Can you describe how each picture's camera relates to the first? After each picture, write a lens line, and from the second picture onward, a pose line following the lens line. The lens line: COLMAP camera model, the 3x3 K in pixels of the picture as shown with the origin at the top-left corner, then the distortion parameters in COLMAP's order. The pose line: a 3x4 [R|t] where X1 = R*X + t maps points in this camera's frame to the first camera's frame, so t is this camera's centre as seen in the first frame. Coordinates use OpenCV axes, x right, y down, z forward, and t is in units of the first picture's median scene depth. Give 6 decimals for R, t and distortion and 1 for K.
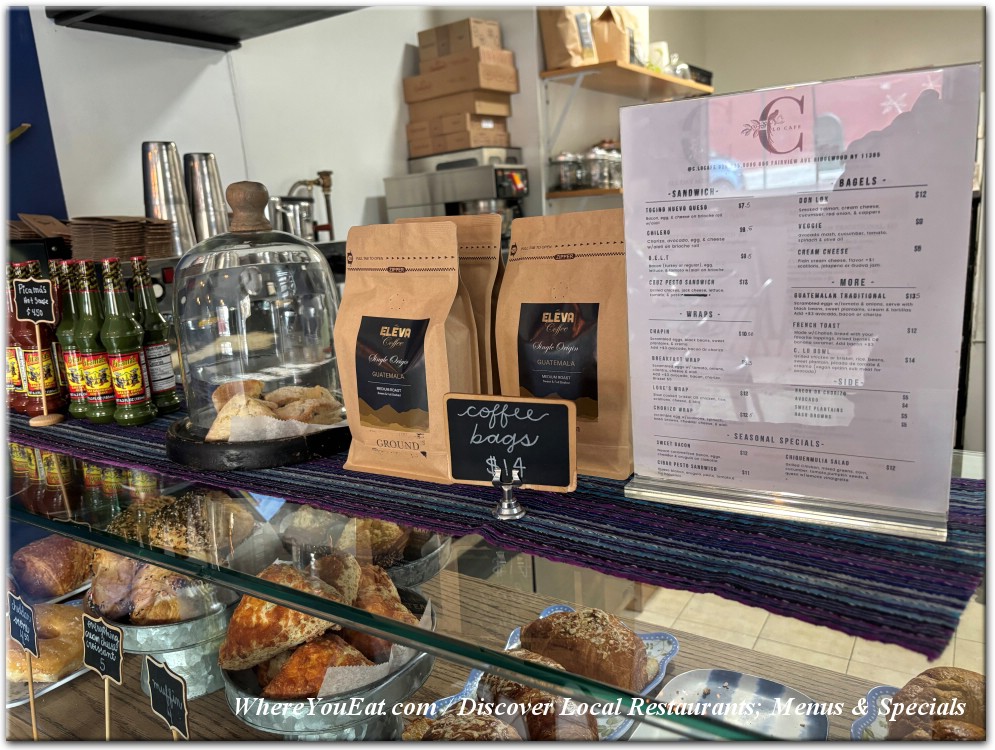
lens RADIAL K [[738.2, 0, 508.3], [0, 738.2, 374.3], [0, 0, 1]] dist [0.028470, -0.026609]
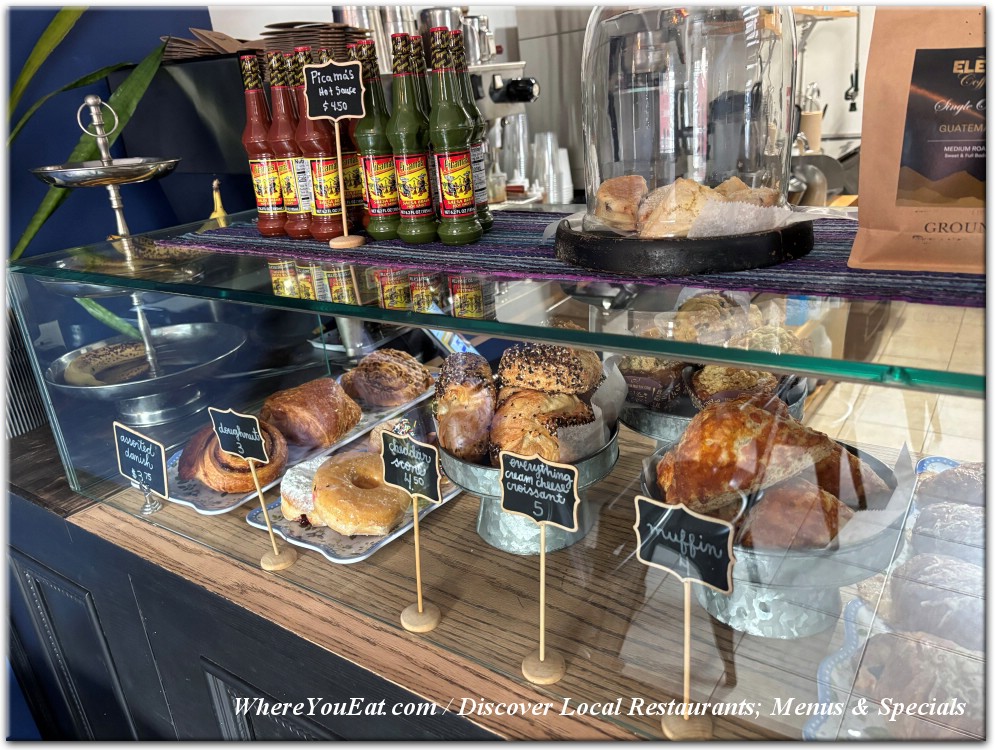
lens RADIAL K [[738.2, 0, 488.9], [0, 738.2, 380.0], [0, 0, 1]] dist [0.028470, -0.026609]
pose [[0.998504, -0.008957, -0.053941, -0.474239], [0.017749, 0.986167, 0.164801, 0.092362], [0.051719, -0.165512, 0.984851, 0.169729]]
